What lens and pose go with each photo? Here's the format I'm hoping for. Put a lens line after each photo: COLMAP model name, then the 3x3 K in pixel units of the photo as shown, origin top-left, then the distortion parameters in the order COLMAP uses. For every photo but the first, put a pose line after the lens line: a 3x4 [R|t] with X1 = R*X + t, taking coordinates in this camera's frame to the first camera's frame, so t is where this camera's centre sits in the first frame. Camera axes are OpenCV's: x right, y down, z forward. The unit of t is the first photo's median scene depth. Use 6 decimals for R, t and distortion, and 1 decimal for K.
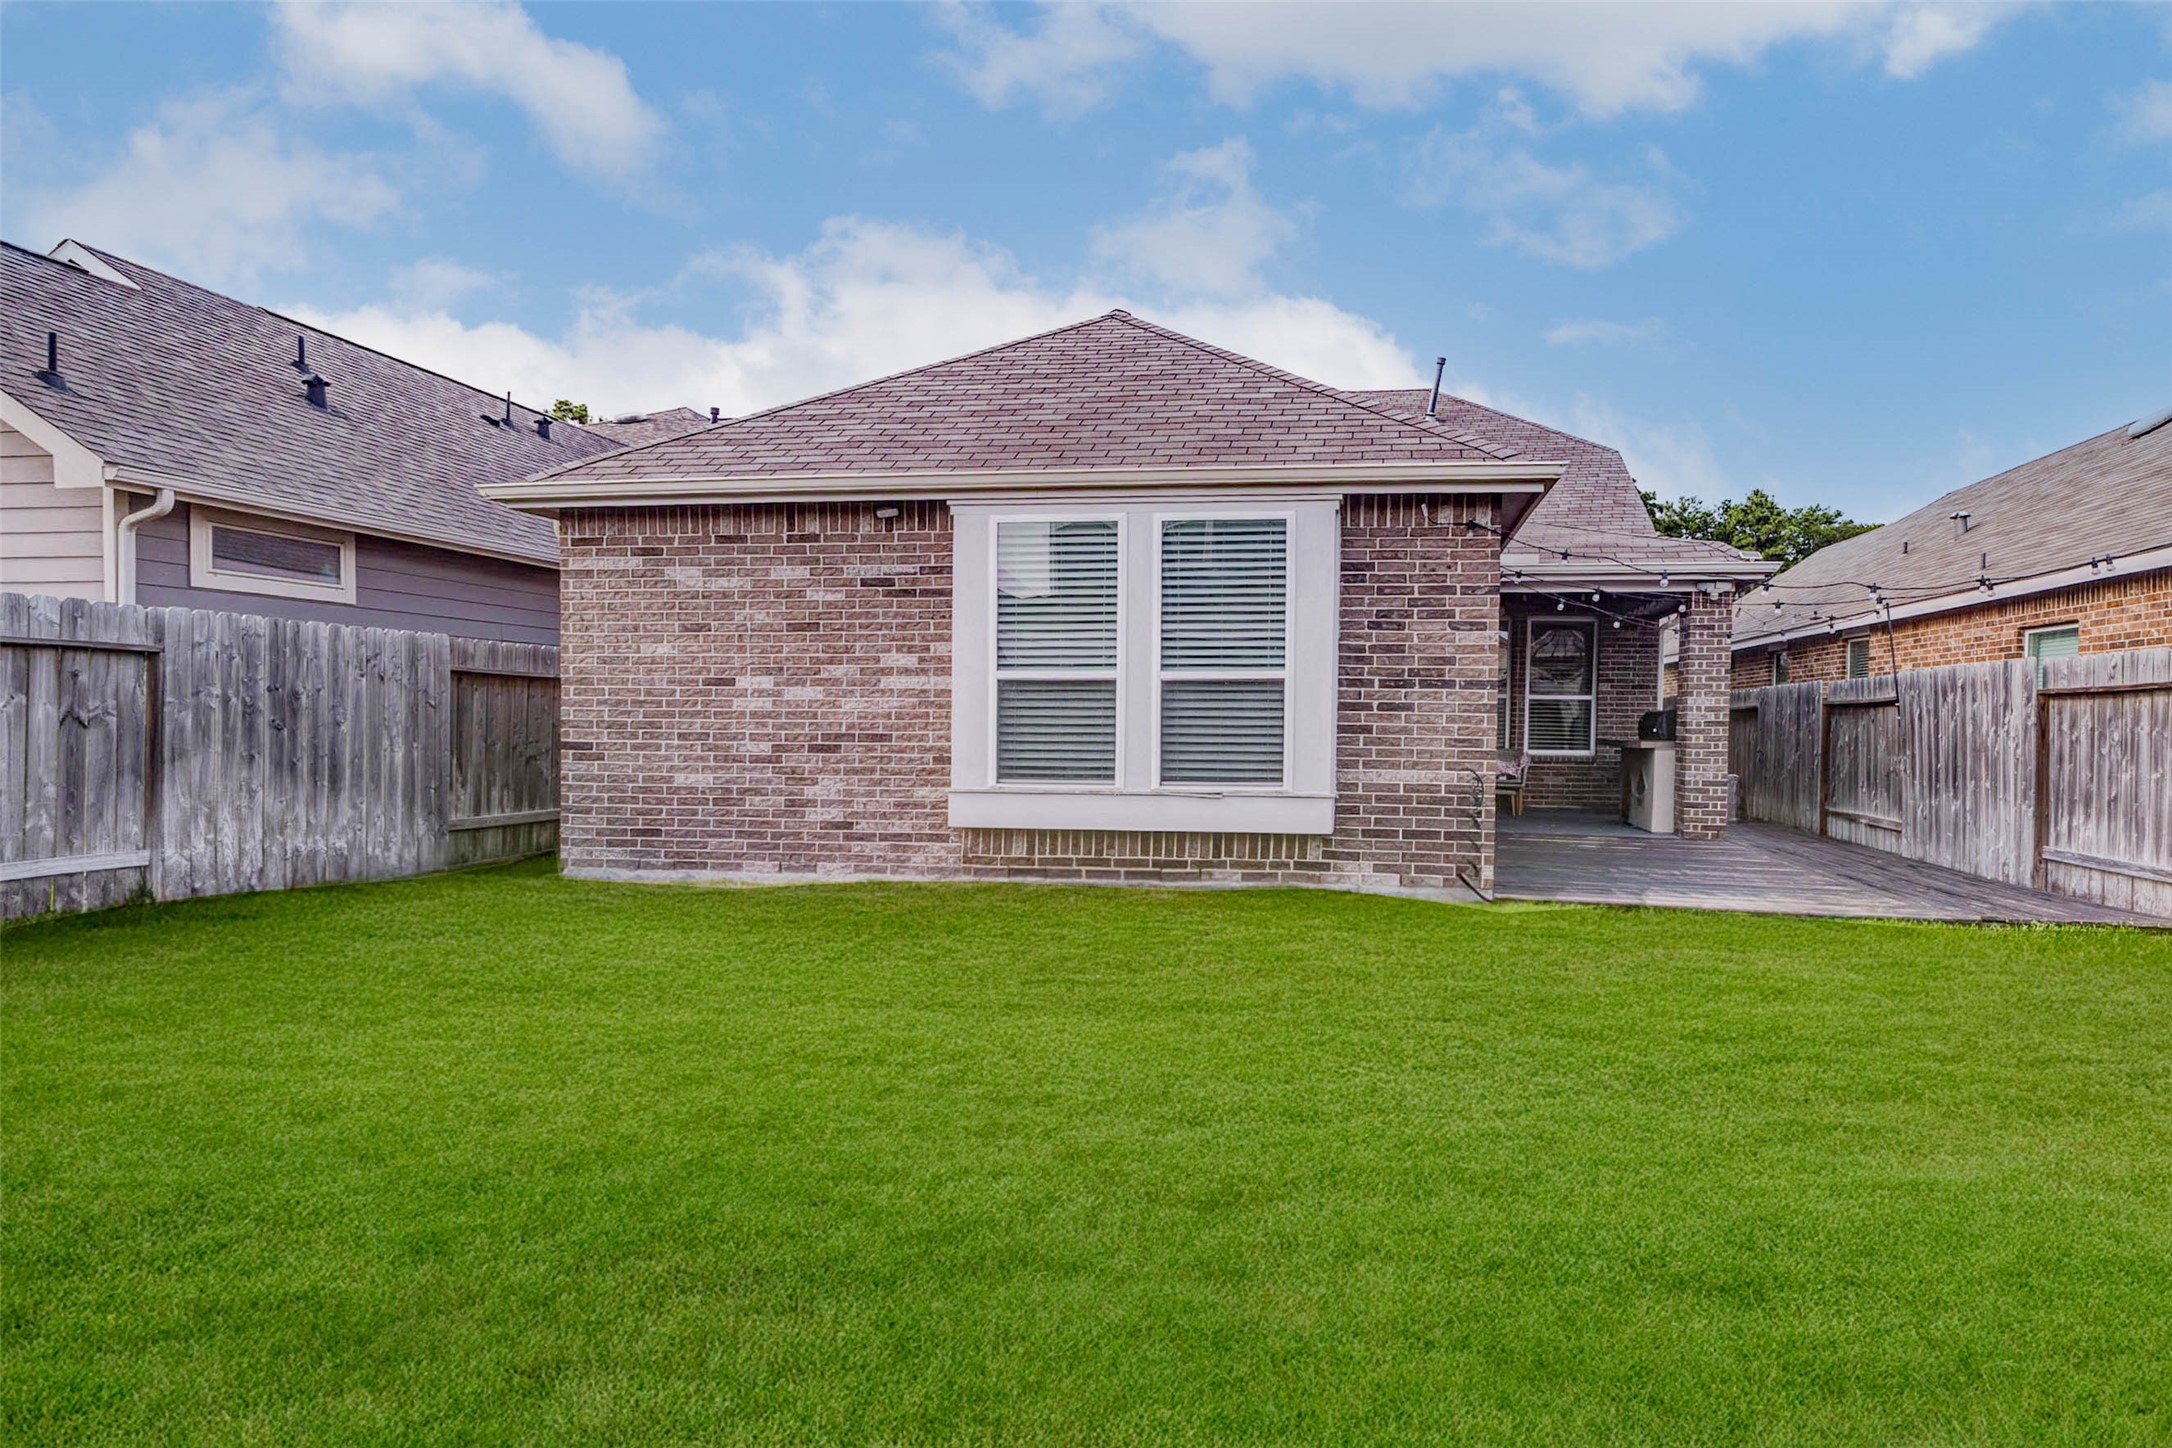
lens RADIAL K [[1139.5, 0, 1085.1], [0, 1139.5, 739.0], [0, 0, 1]] dist [-0.007646, -0.000030]
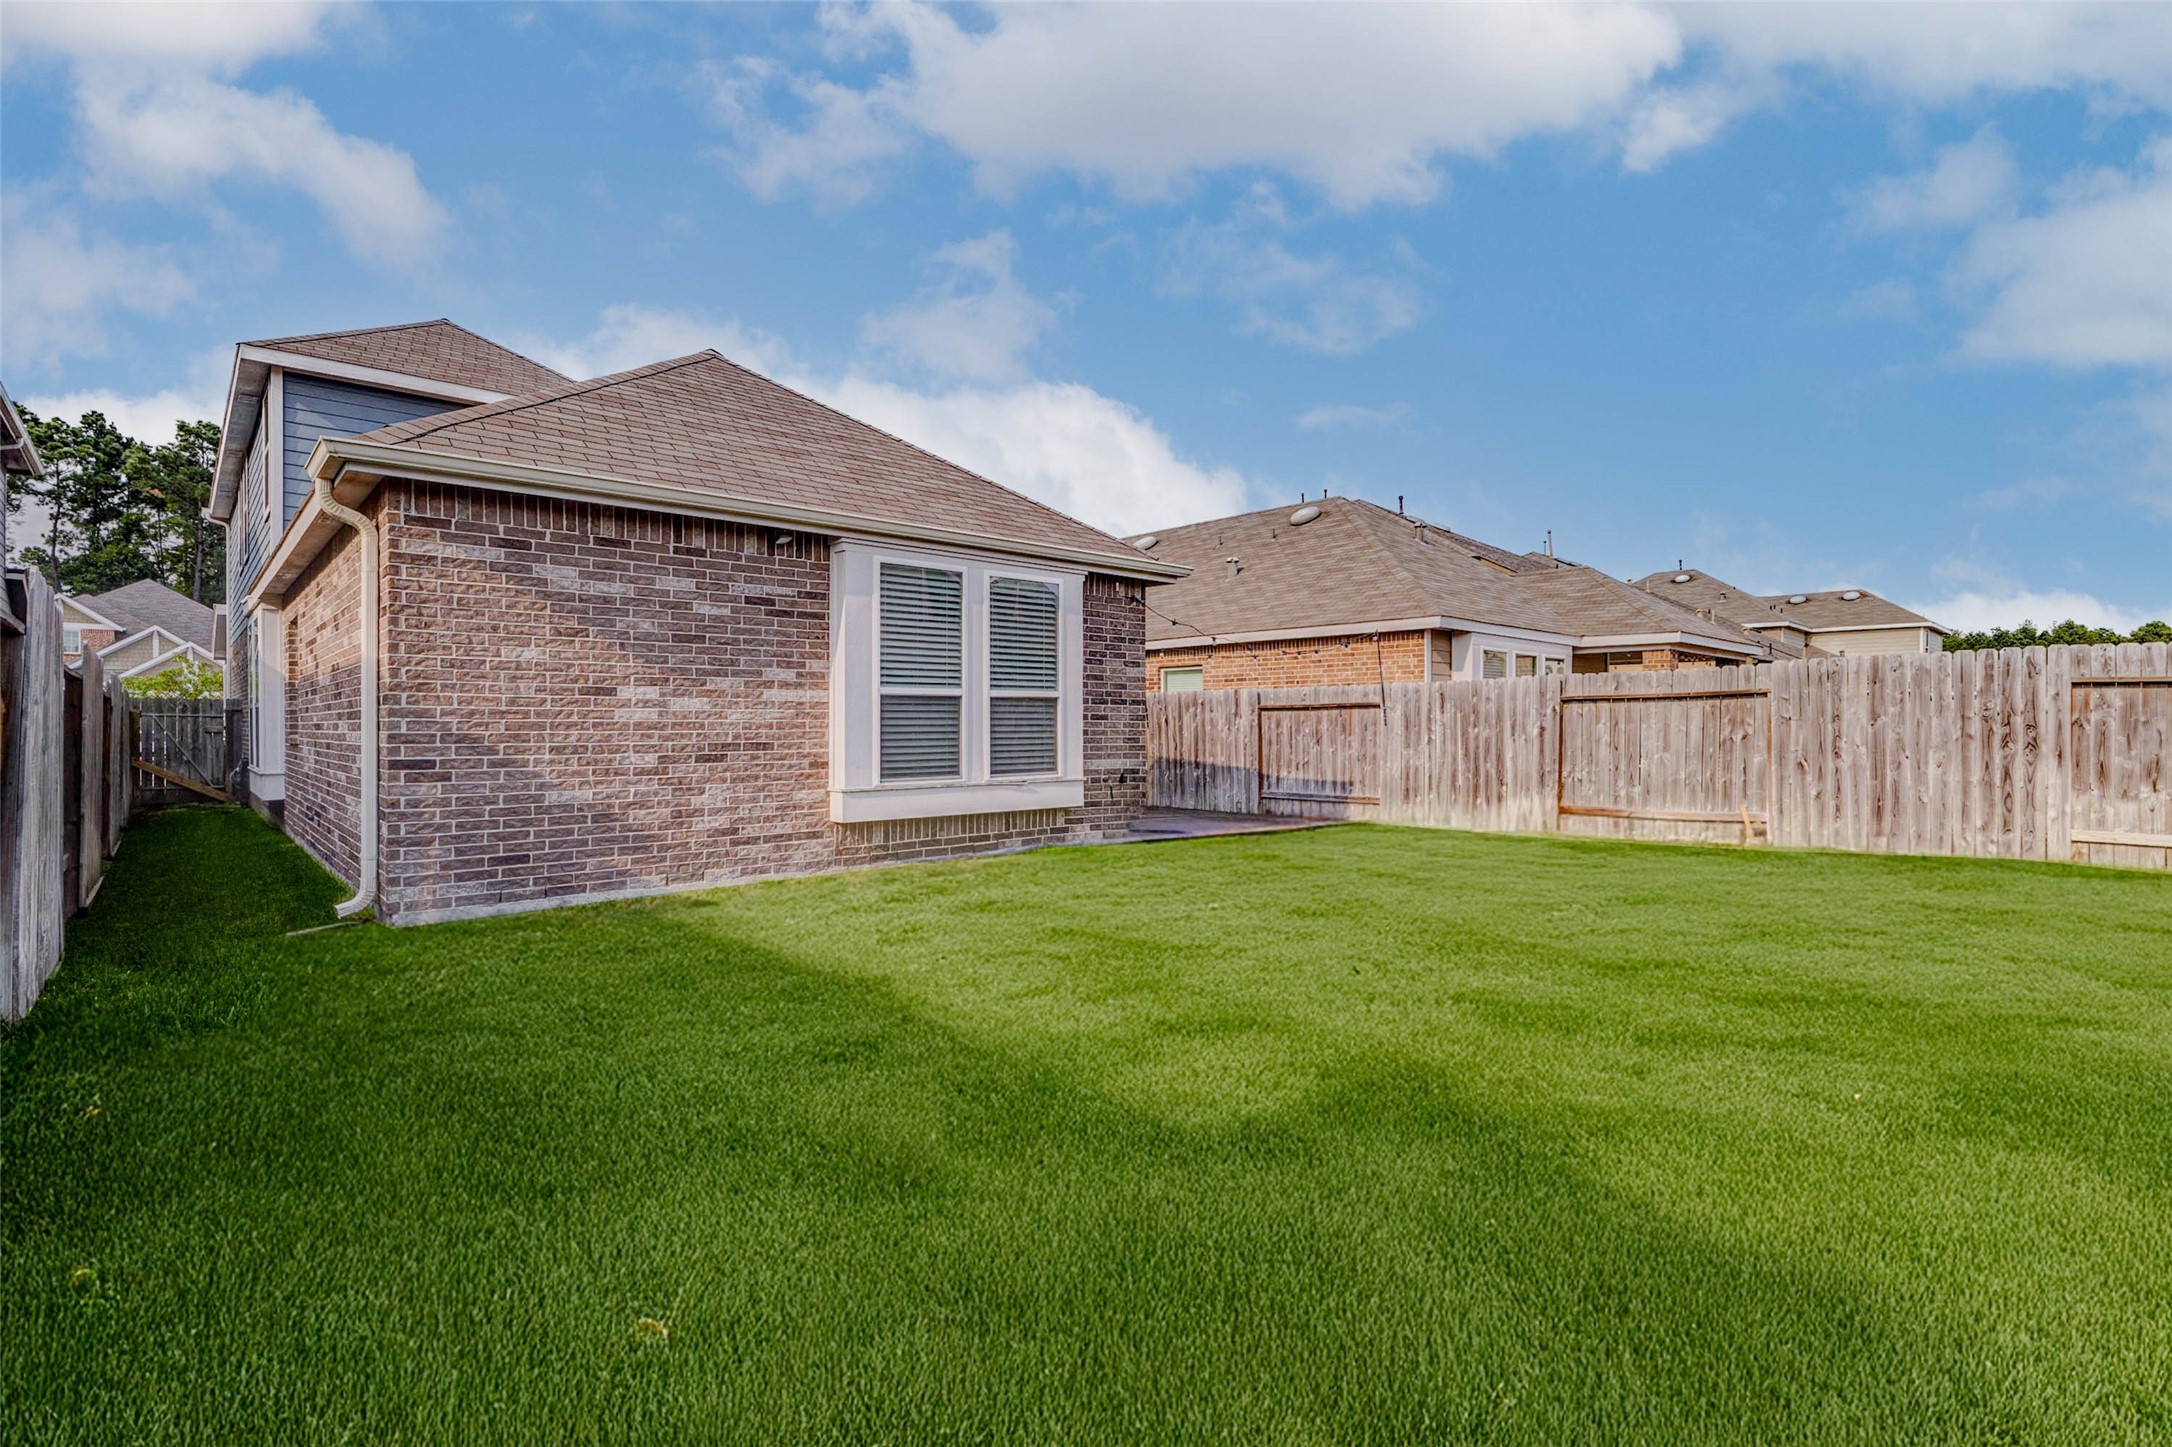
lens RADIAL K [[1023.9, 0, 1084.2], [0, 1023.9, 709.8], [0, 0, 1]] dist [-0.003413, 0.000061]
pose [[0.653929, 0.003238, 0.756549, -0.707306], [0.017452, 0.999660, -0.019364, -0.011583], [-0.756355, 0.025866, 0.653650, 0.142300]]
